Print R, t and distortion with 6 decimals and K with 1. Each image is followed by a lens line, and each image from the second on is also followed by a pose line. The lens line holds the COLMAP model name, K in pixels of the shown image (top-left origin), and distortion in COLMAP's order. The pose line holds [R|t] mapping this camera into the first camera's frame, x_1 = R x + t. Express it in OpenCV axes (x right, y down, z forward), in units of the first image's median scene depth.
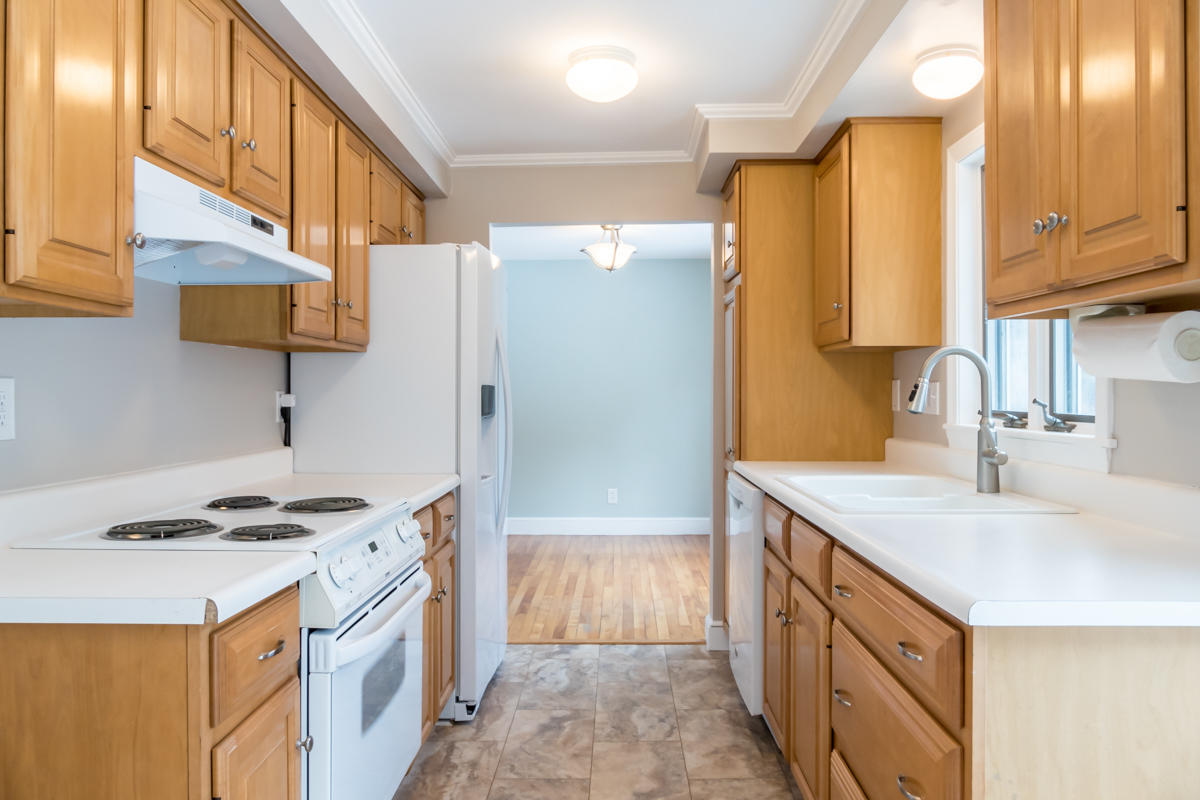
lens RADIAL K [[896.3, 0, 631.9], [0, 896.3, 395.9], [0, 0, 1]] dist [-0.006898, -0.003997]
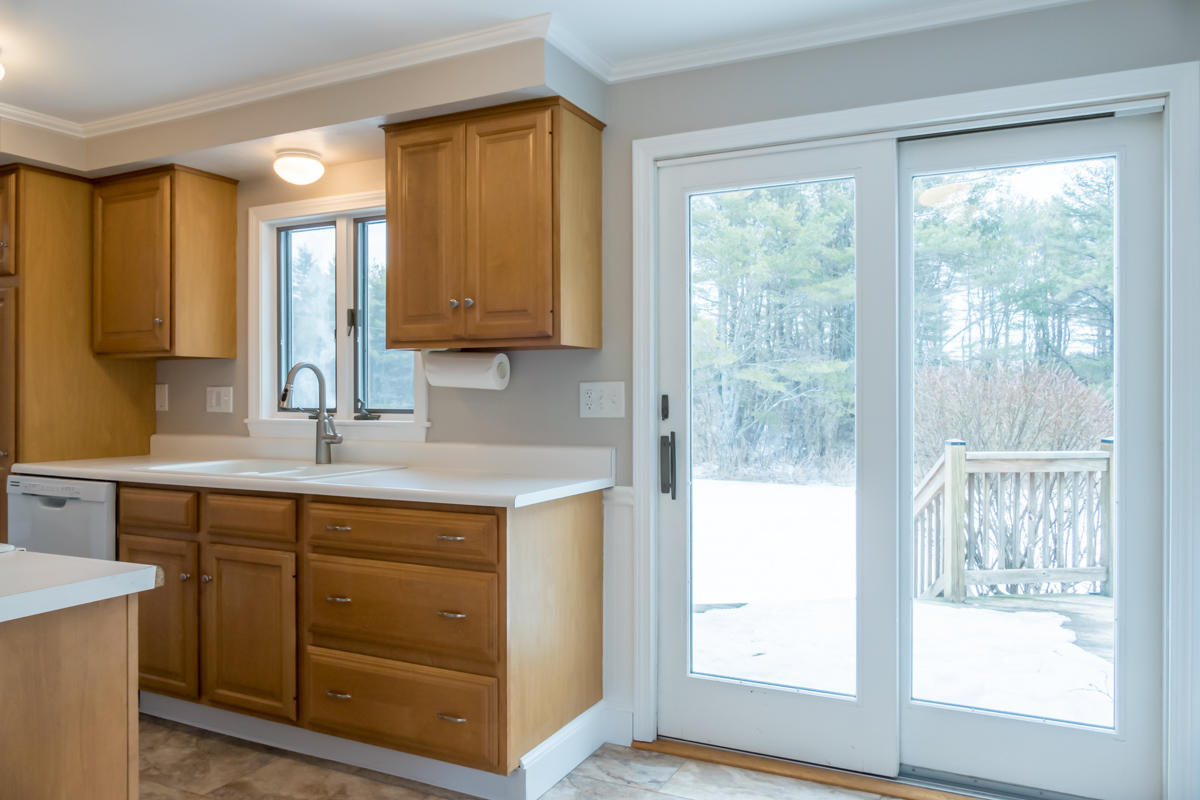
lens RADIAL K [[896.3, 0, 631.9], [0, 896.3, 395.9], [0, 0, 1]] dist [-0.006898, -0.003997]
pose [[0.379749, -0.002522, 0.925086, -0.620210], [0.004430, 0.999990, 0.000908, -0.000917], [-0.925079, 0.003754, 0.379756, -0.011325]]
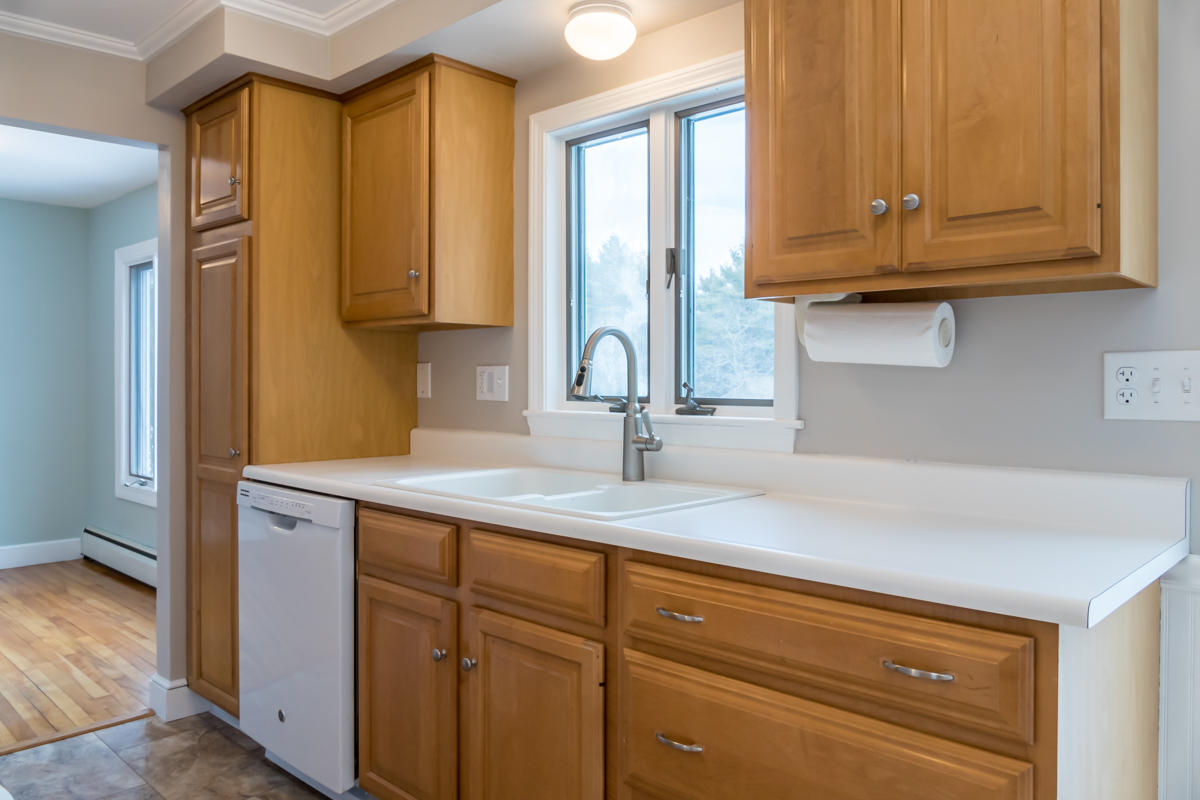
lens RADIAL K [[868.0, 0, 558.2], [0, 868.0, 383.6], [0, 0, 1]] dist [-0.005896, -0.002853]
pose [[0.686181, -0.002625, 0.727426, -0.275618], [0.001963, 0.999997, 0.001757, 0.001737], [-0.727428, 0.000223, 0.686184, 0.344451]]
